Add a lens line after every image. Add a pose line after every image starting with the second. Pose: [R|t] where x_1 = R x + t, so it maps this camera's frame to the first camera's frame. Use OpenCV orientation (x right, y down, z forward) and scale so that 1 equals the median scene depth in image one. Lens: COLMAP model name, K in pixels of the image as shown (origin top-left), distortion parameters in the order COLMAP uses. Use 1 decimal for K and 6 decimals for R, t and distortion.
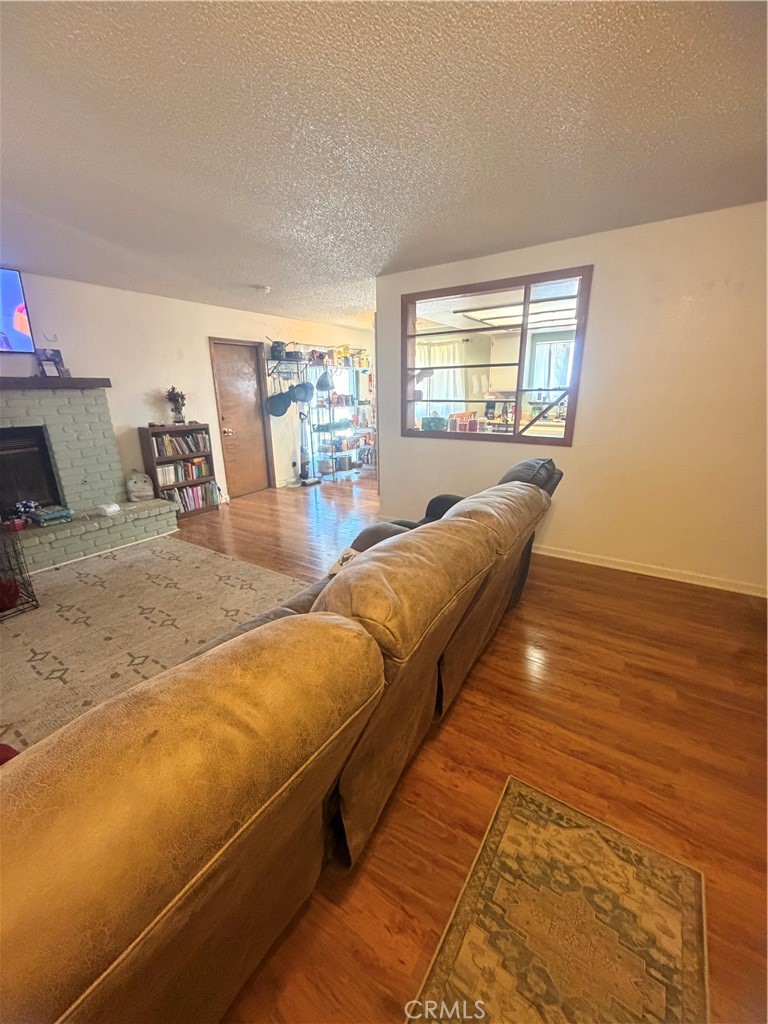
lens RADIAL K [[405.3, 0, 382.7], [0, 405.3, 510.7], [0, 0, 1]] dist [-0.003995, 0.000836]
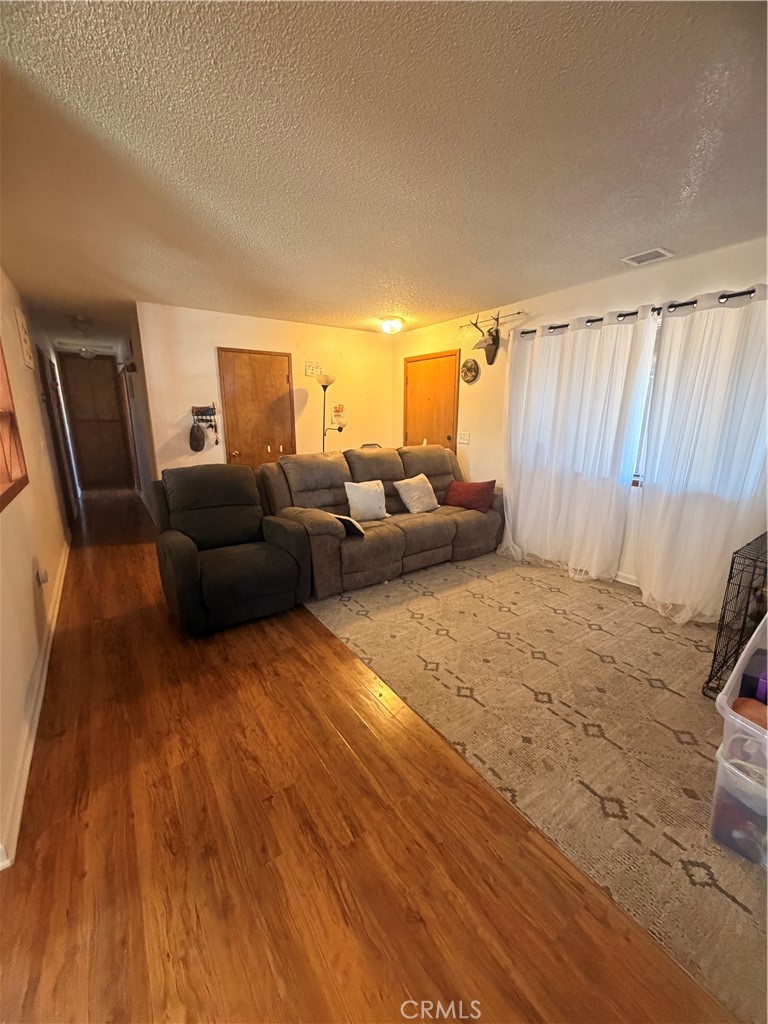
lens RADIAL K [[405.3, 0, 385.0], [0, 405.3, 511.0], [0, 0, 1]] dist [-0.003995, 0.000836]
pose [[-0.930689, -0.074430, 0.358159, -0.959348], [0.117783, 0.865973, 0.486022, -0.829857], [-0.346331, 0.494521, -0.797185, 2.828010]]
